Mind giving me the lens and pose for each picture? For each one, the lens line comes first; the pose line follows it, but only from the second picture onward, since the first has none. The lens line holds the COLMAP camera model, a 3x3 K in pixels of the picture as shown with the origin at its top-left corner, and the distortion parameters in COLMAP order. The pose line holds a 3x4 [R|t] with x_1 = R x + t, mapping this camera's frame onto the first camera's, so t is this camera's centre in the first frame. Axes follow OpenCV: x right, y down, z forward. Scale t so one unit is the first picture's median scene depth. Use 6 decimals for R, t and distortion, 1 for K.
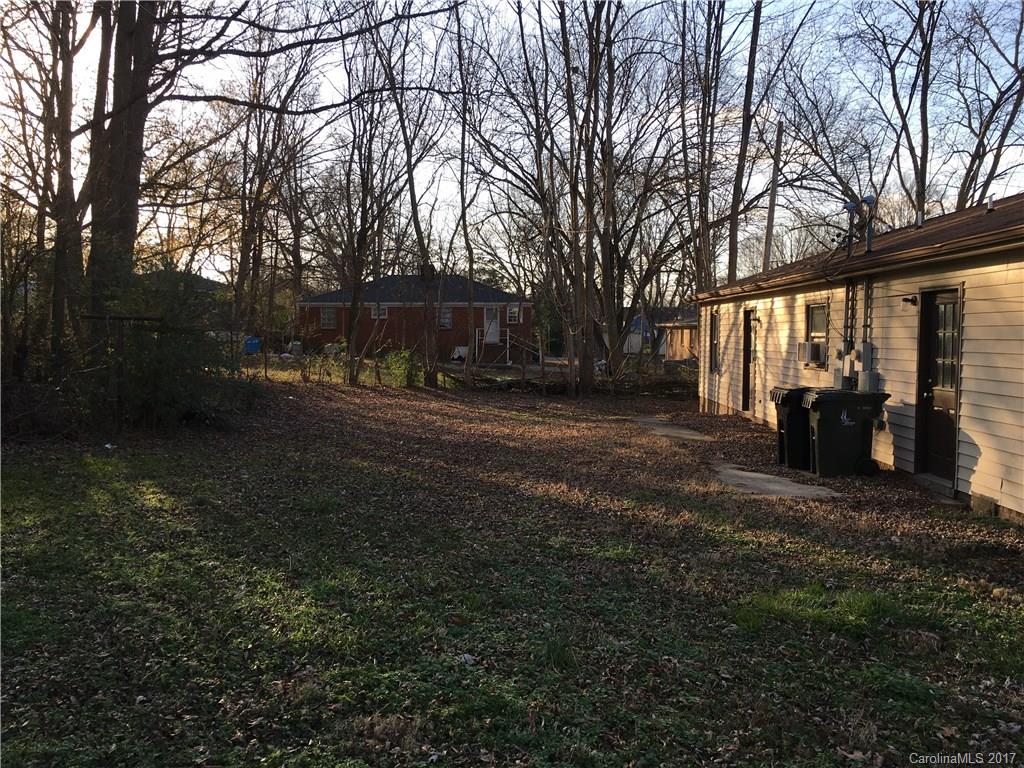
lens RADIAL K [[875.9, 0, 512.0], [0, 875.9, 384.0], [0, 0, 1]] dist [0.041756, 0.002386]
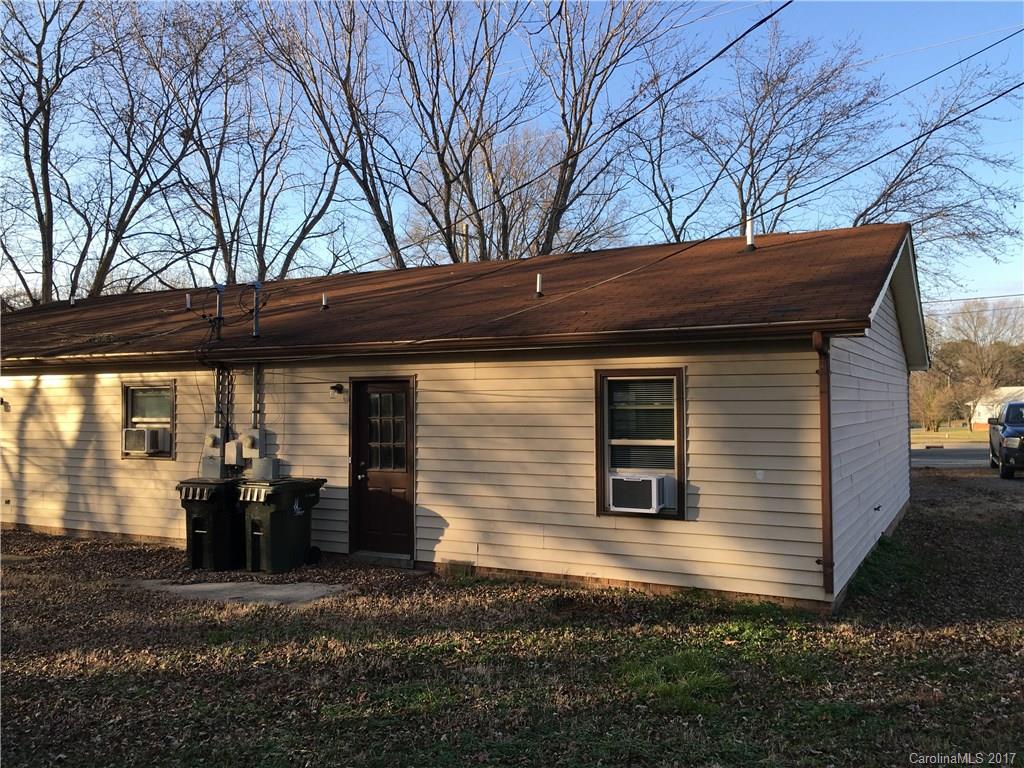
lens RADIAL K [[875.9, 0, 512.0], [0, 875.9, 384.0], [0, 0, 1]] dist [0.041756, 0.002386]
pose [[0.449551, 0.007954, 0.893219, -0.394914], [0.060120, 0.997424, -0.039140, -0.046876], [-0.891229, 0.071295, 0.447914, 0.350696]]
